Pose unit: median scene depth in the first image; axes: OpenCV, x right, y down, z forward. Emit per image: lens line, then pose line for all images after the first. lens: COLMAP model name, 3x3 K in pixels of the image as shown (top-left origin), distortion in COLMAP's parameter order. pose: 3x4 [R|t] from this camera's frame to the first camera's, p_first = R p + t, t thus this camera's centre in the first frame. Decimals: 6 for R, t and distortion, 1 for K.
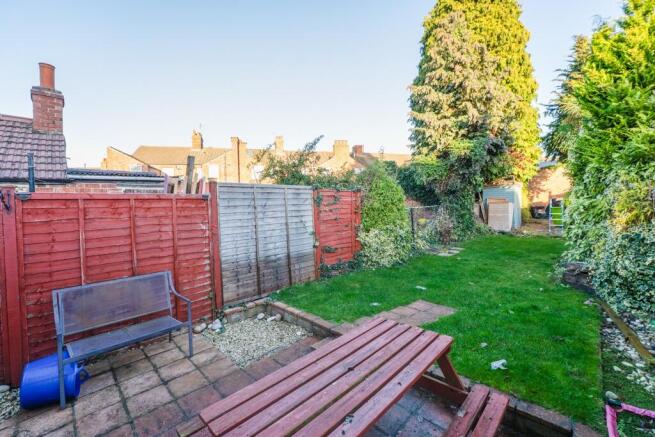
lens RADIAL K [[278.6, 0, 328.3], [0, 278.6, 209.4], [0, 0, 1]] dist [-0.011334, -0.000196]
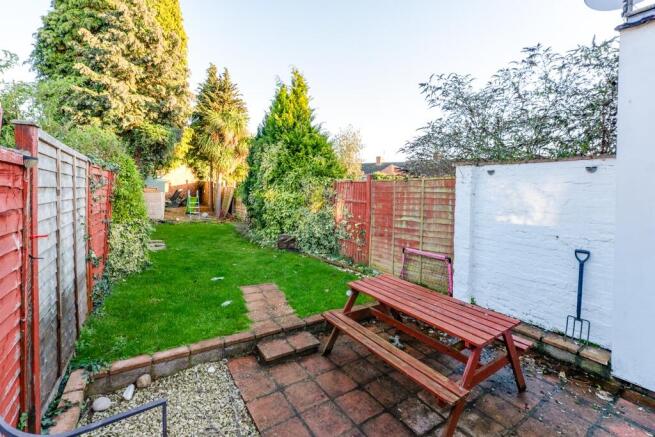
lens RADIAL K [[283.8, 0, 327.7], [0, 283.8, 190.3], [0, 0, 1]] dist [-0.001801, -0.000198]
pose [[0.200305, 0.038585, 0.978973, -0.330264], [-0.017885, 0.999202, -0.035723, -0.002515], [-0.979570, -0.010354, 0.200836, 0.230118]]
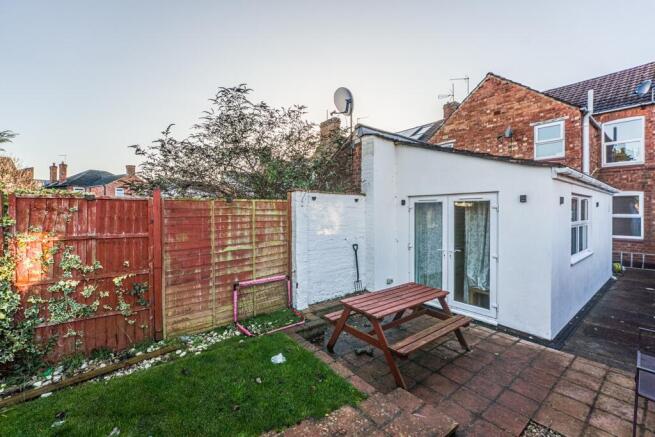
lens RADIAL K [[278.6, 0, 328.3], [0, 278.6, 209.4], [0, 0, 1]] dist [-0.011334, -0.000196]
pose [[-0.991527, 0.019925, 0.128367, 0.065038], [0.021742, 0.999682, 0.012770, -0.036099], [-0.128072, 0.015452, -0.991645, 0.638895]]
